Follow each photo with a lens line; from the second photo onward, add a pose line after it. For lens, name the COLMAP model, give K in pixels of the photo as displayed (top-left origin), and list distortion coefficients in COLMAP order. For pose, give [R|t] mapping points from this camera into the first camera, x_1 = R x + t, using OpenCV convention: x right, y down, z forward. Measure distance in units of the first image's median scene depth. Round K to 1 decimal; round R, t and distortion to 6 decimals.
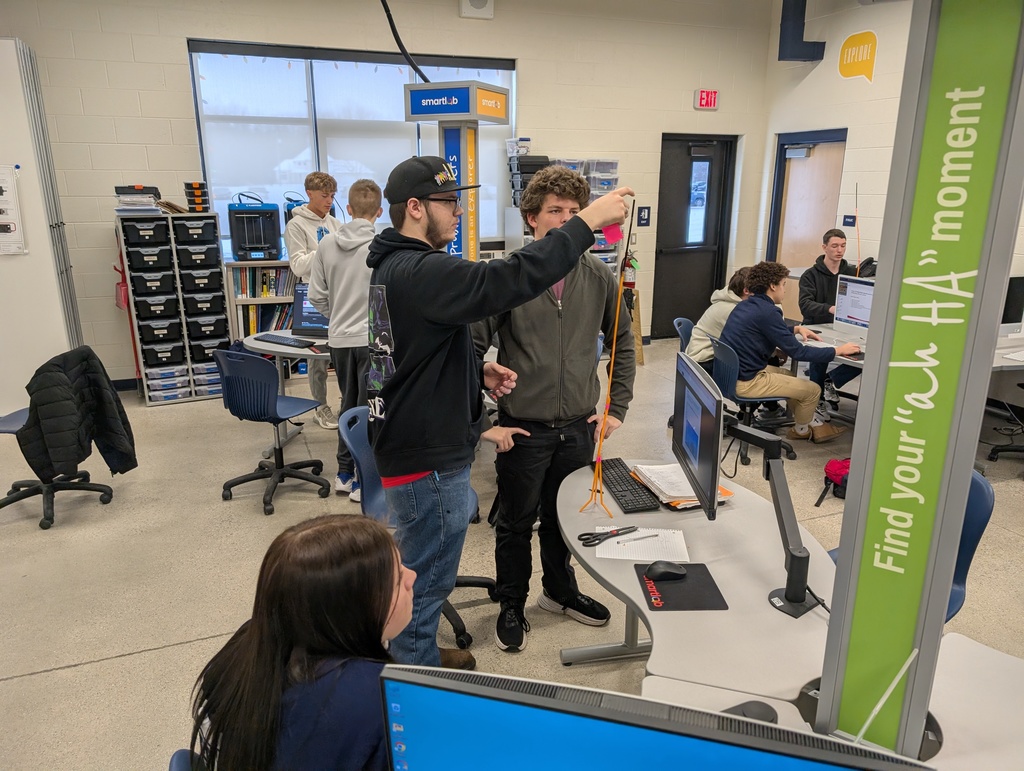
lens RADIAL K [[731.3, 0, 512.0], [0, 731.3, 385.5], [0, 0, 1]] dist [-0.002269, 0.005808]
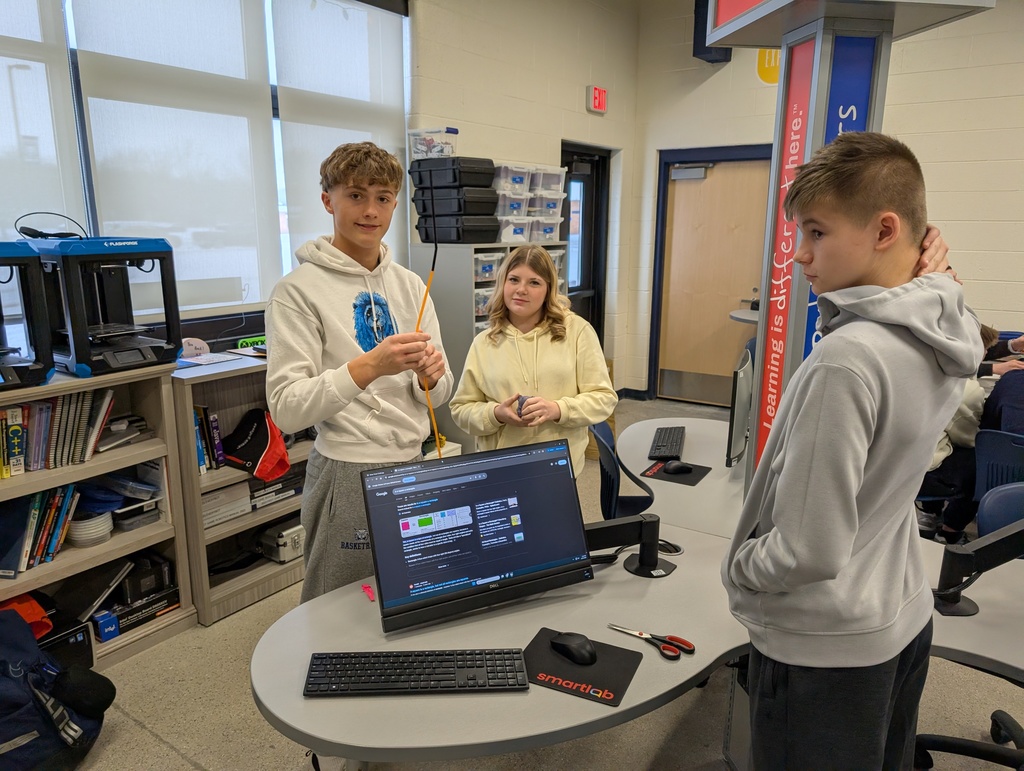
lens RADIAL K [[731.3, 0, 512.0], [0, 731.3, 385.5], [0, 0, 1]] dist [-0.002269, 0.005808]
pose [[0.830901, -0.124282, 0.542363, -0.264734], [0.154685, 0.987907, -0.010600, -0.104636], [-0.534487, 0.092703, 0.840078, 0.442065]]
